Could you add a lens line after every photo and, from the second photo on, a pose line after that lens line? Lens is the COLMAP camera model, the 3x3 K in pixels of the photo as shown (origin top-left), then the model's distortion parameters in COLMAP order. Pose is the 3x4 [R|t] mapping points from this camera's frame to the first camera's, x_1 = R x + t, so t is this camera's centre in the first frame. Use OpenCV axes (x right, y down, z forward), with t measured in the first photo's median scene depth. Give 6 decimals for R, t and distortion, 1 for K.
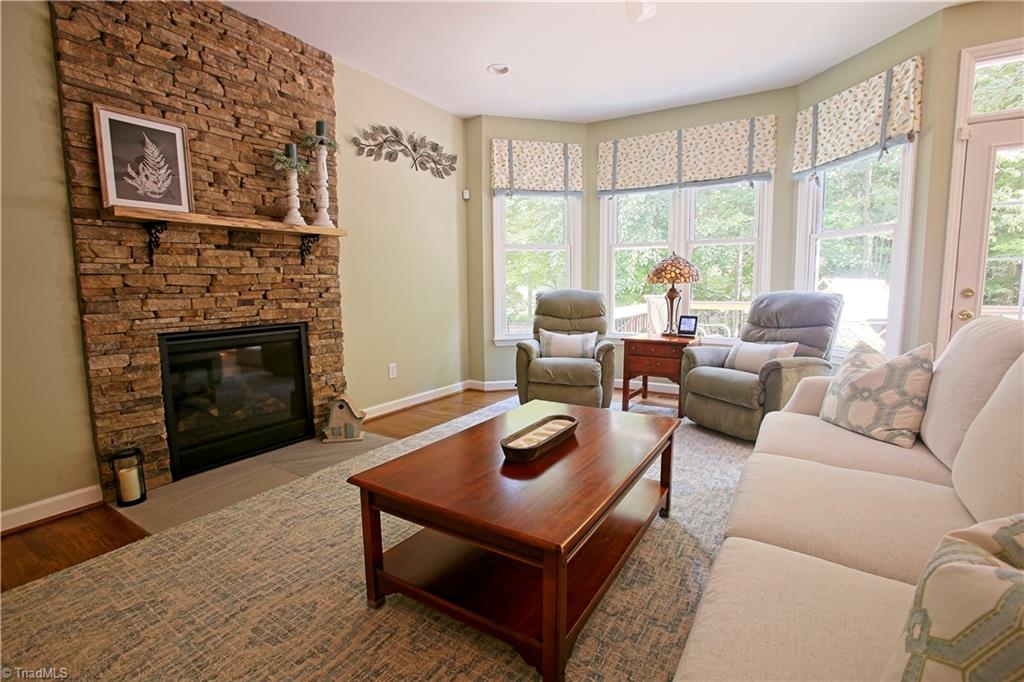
lens RADIAL K [[470.6, 0, 519.4], [0, 470.6, 342.9], [0, 0, 1]] dist [-0.072418, 0.026597]
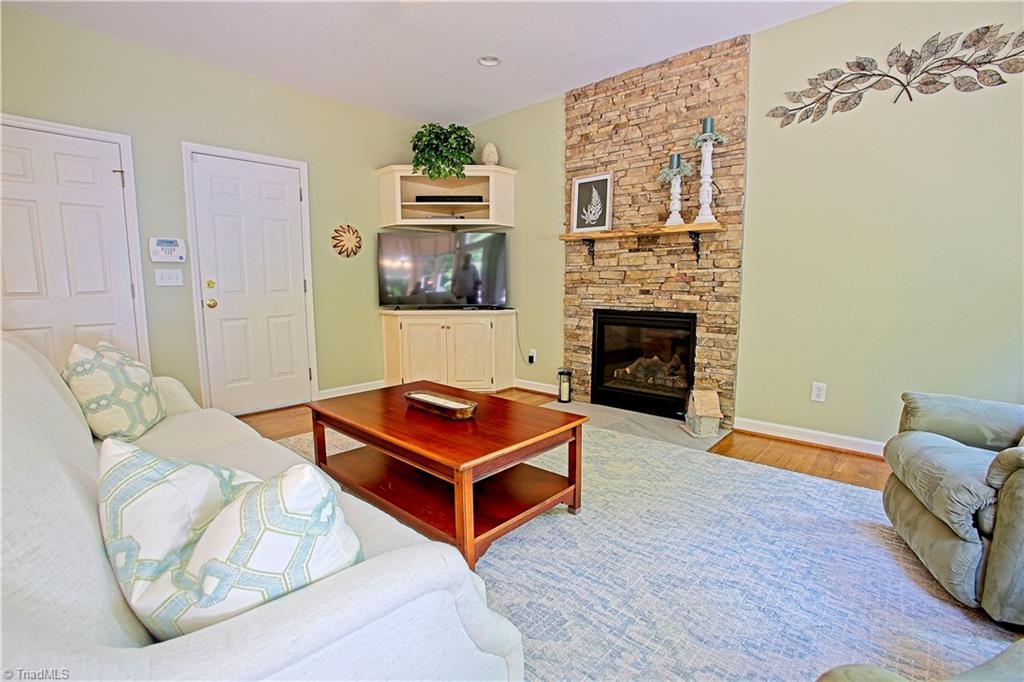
lens RADIAL K [[470.6, 0, 531.6], [0, 470.6, 346.1], [0, 0, 1]] dist [-0.072418, 0.026597]
pose [[-0.177475, 0.134671, -0.974867, 0.760143], [-0.118172, 0.980509, 0.156963, -0.108820], [0.977005, 0.143059, -0.158101, 0.924839]]
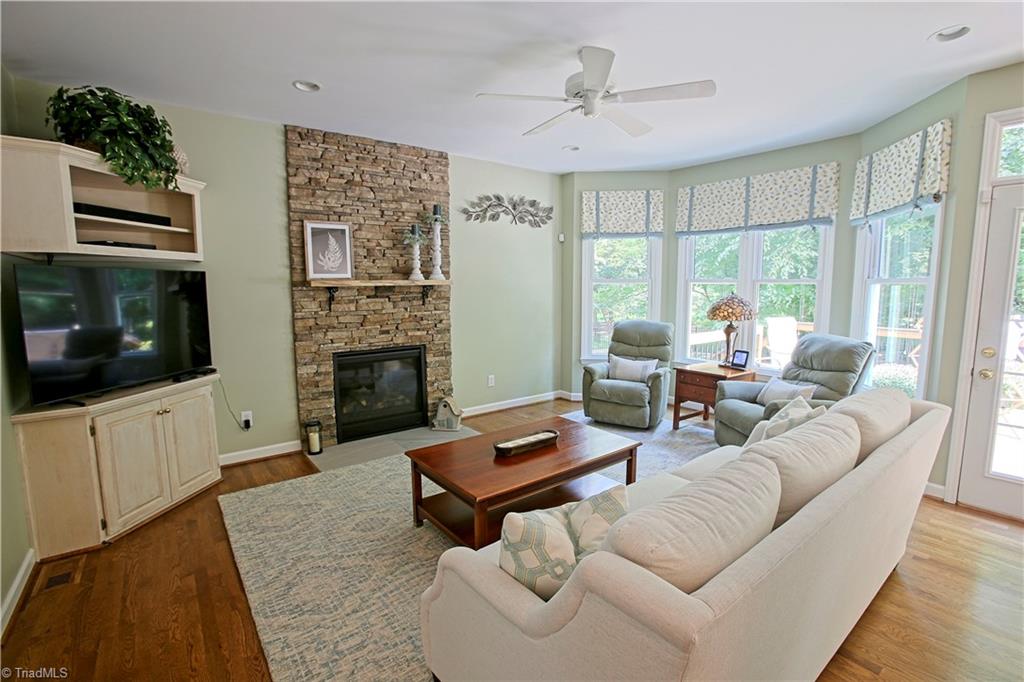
lens RADIAL K [[470.6, 0, 515.0], [0, 470.6, 348.7], [0, 0, 1]] dist [-0.072418, 0.026597]
pose [[0.938983, 0.053155, -0.339832, 0.334706], [-0.047225, 0.998554, 0.025703, -0.094125], [0.340707, -0.008086, 0.940135, -0.302025]]
